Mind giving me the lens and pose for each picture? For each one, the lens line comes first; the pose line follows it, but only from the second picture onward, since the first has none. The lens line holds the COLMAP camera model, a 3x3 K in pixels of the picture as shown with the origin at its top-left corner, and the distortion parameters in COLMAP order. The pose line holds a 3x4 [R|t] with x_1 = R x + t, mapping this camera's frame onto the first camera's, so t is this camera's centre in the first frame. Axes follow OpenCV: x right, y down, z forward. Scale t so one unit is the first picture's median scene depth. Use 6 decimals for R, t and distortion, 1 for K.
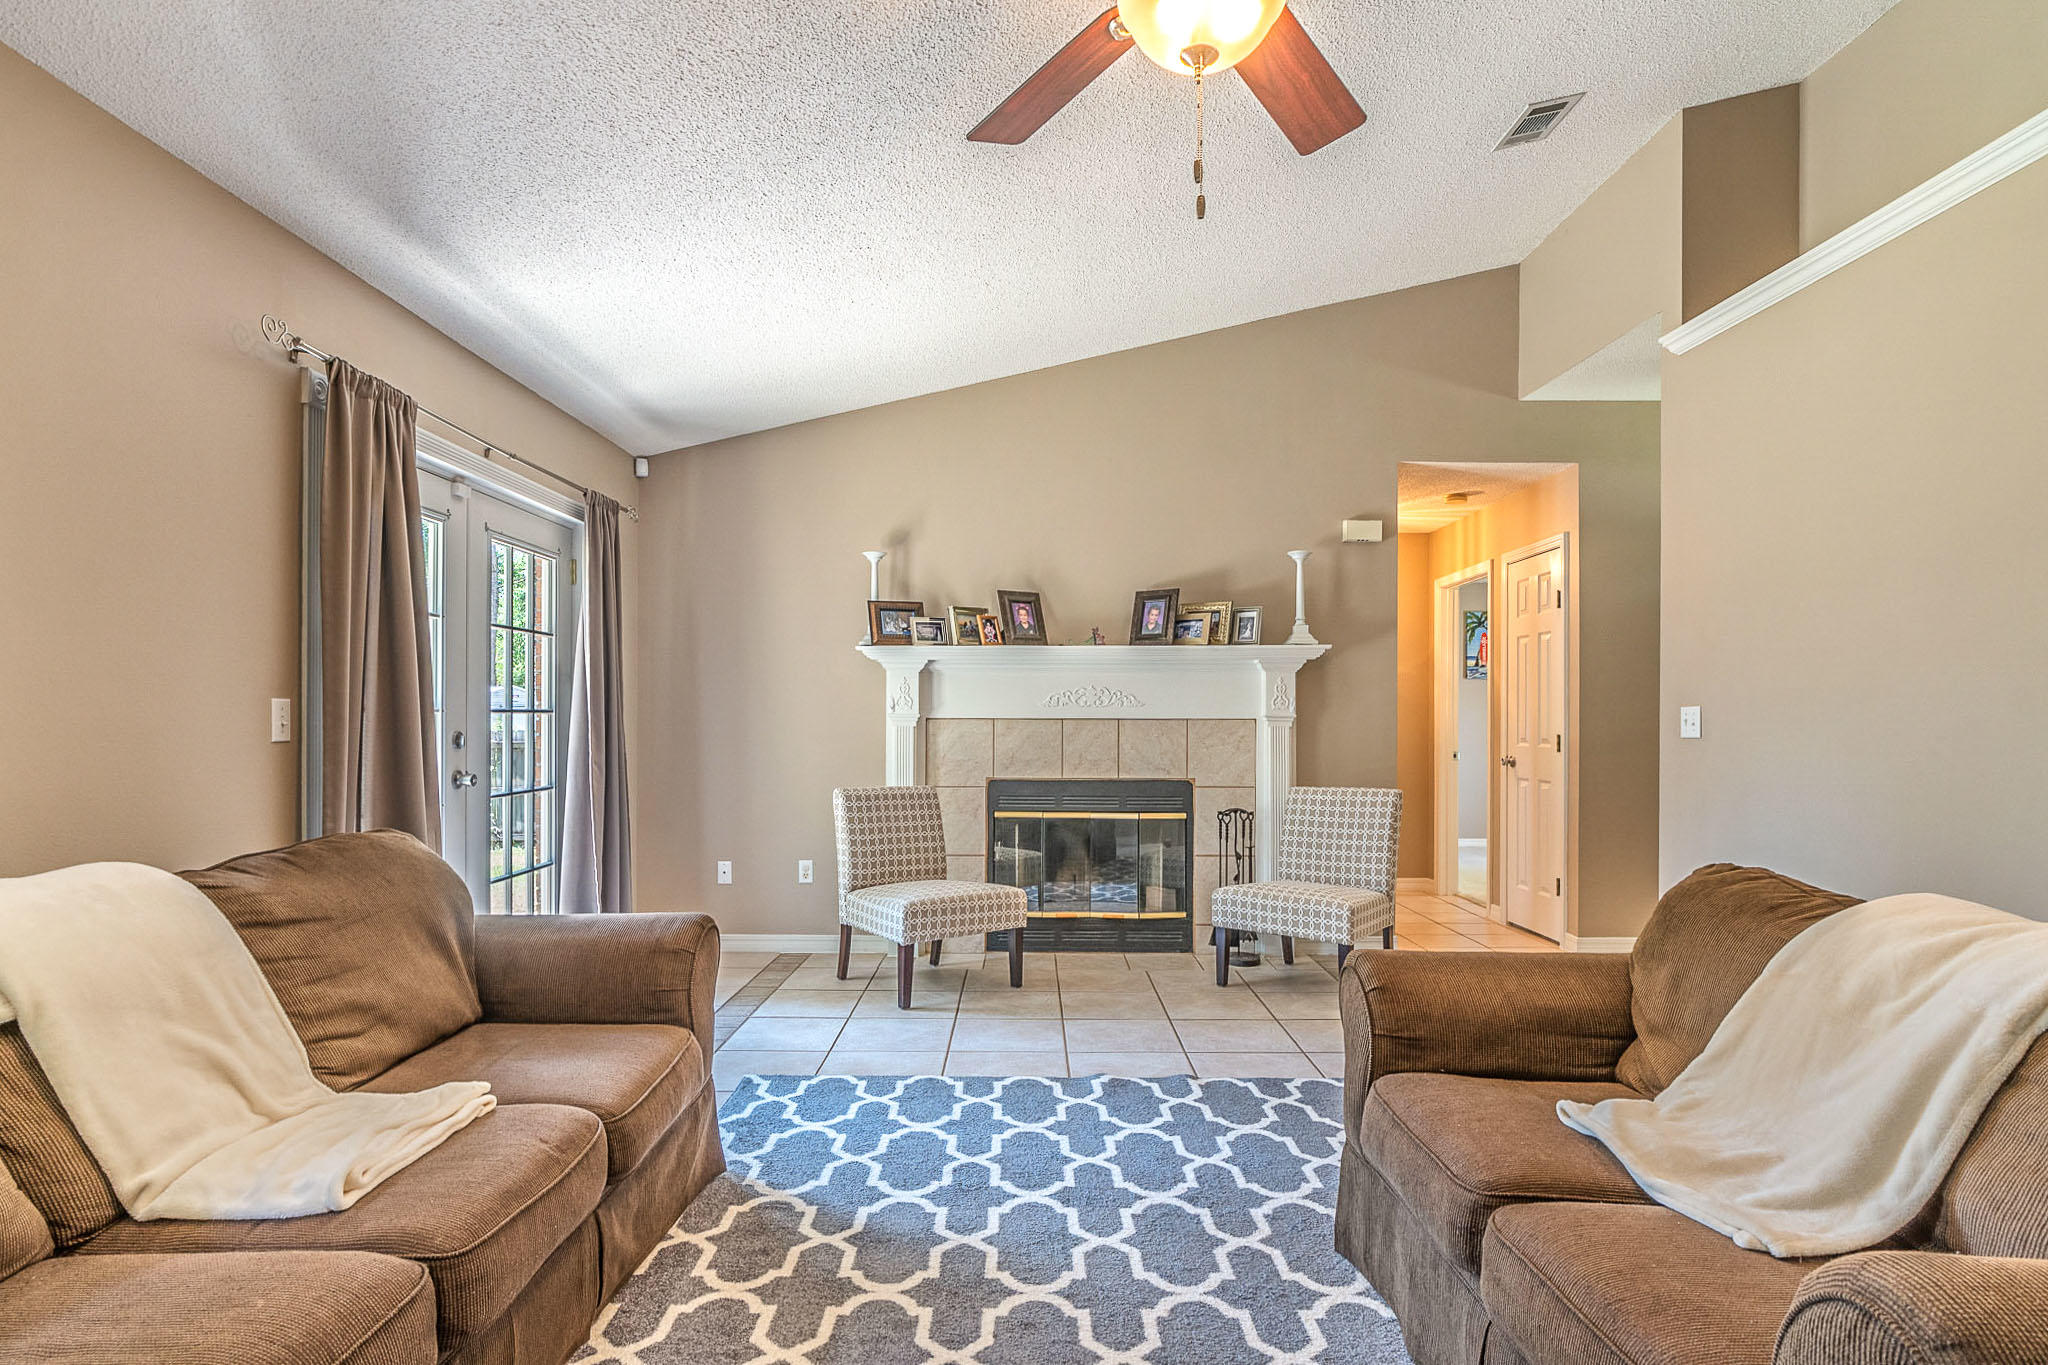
lens RADIAL K [[1089.0, 0, 1025.0], [0, 1089.0, 701.9], [0, 0, 1]] dist [-0.001696, -0.002041]
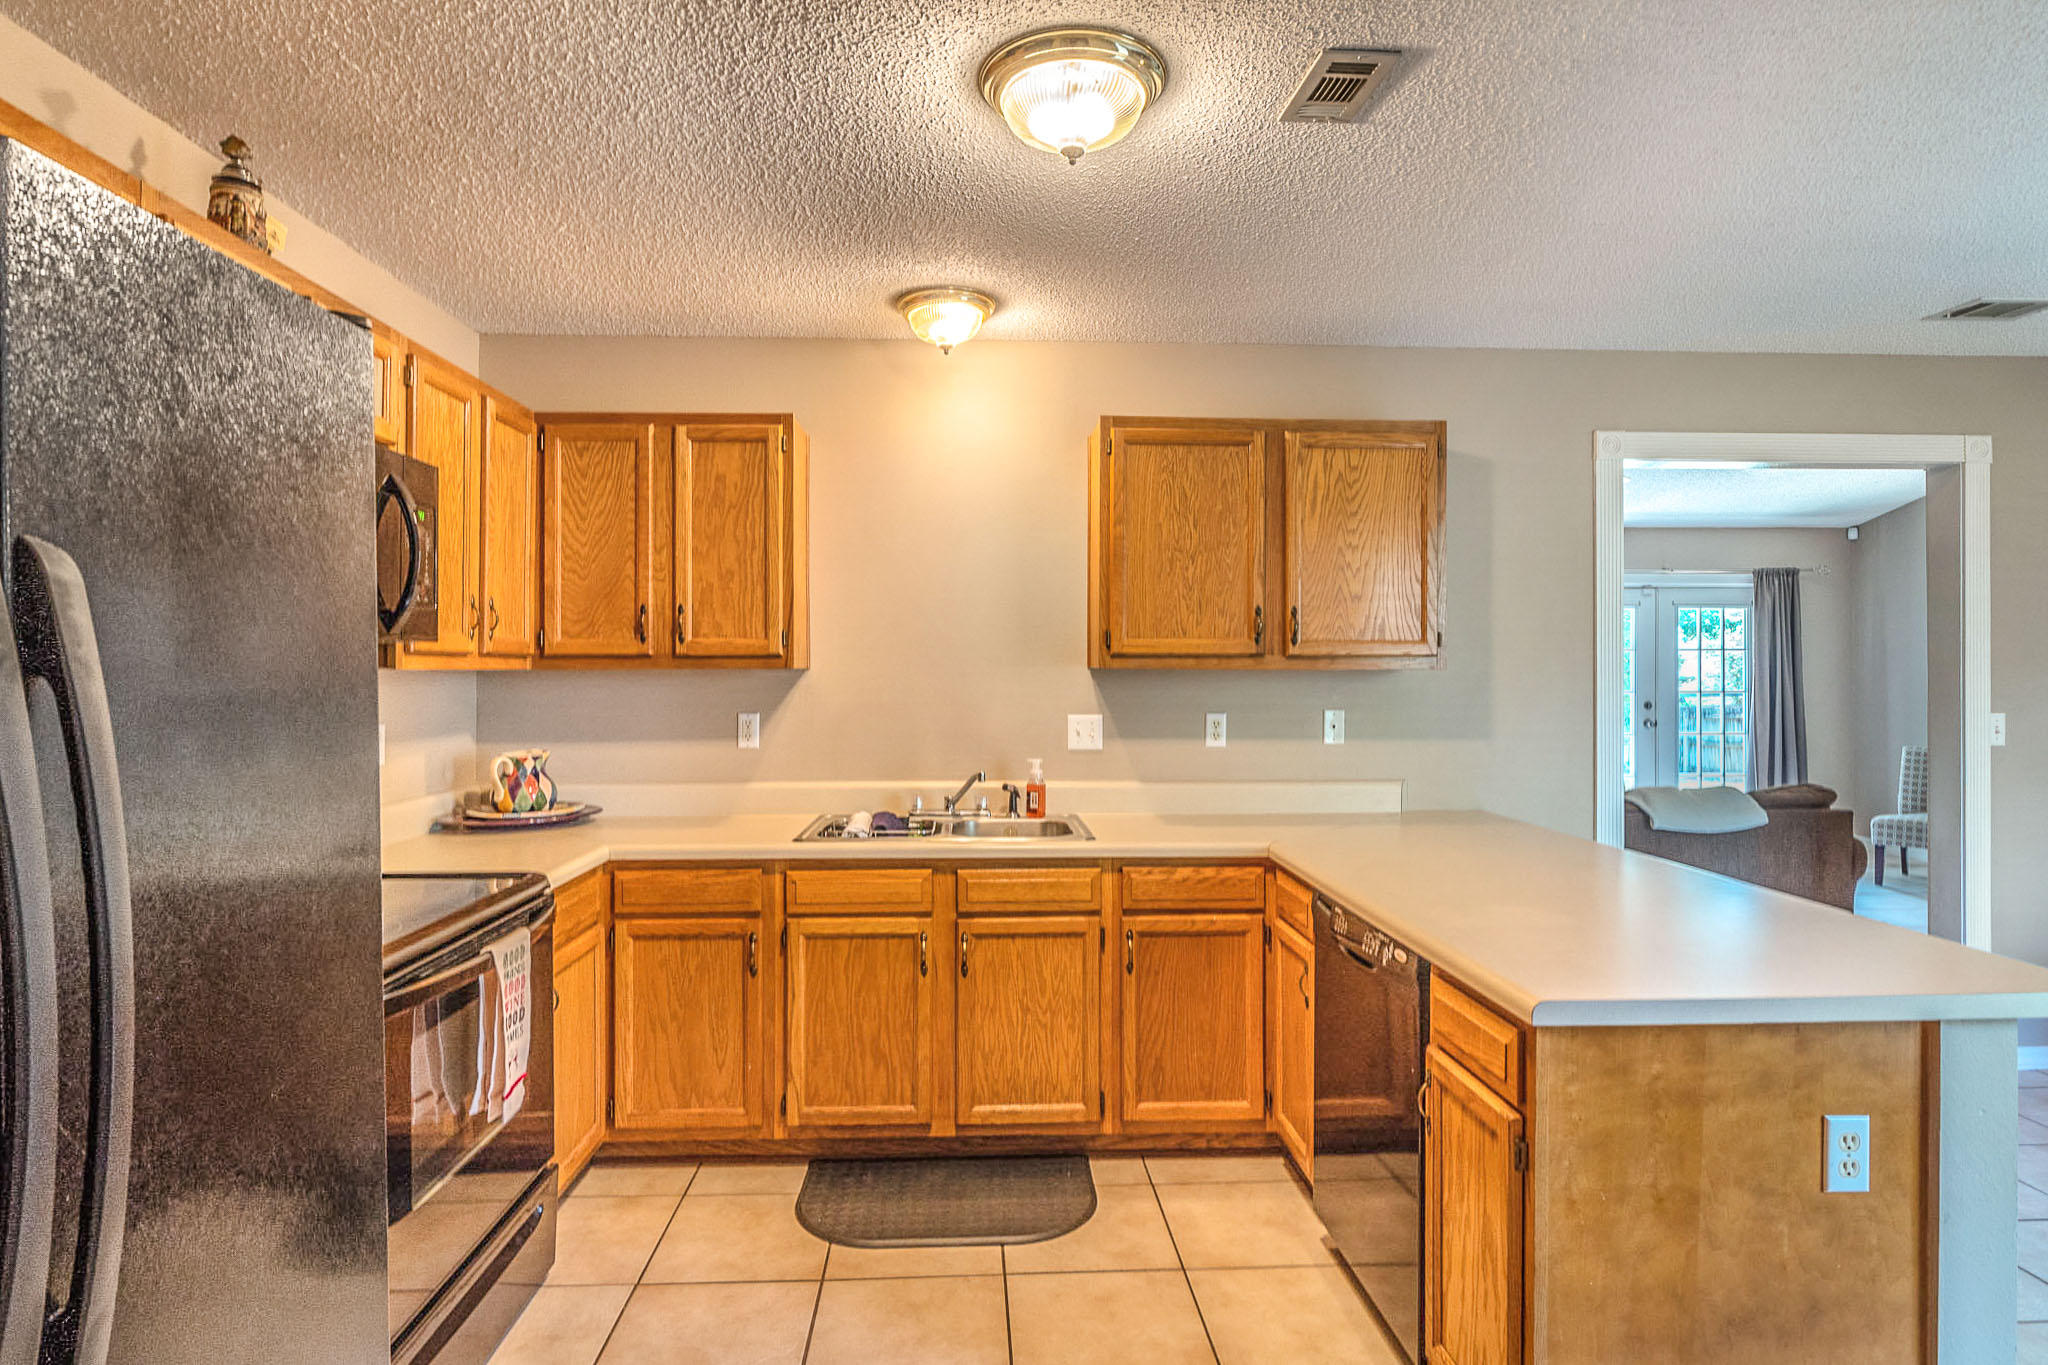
lens RADIAL K [[1075.2, 0, 1015.0], [0, 1075.2, 666.6], [0, 0, 1]] dist [-0.003557, -0.000976]
pose [[0.048980, -0.001617, -0.998798, 1.215850], [0.014139, 0.999900, -0.000926, -0.046522], [0.998700, -0.014077, 0.048998, -0.289125]]
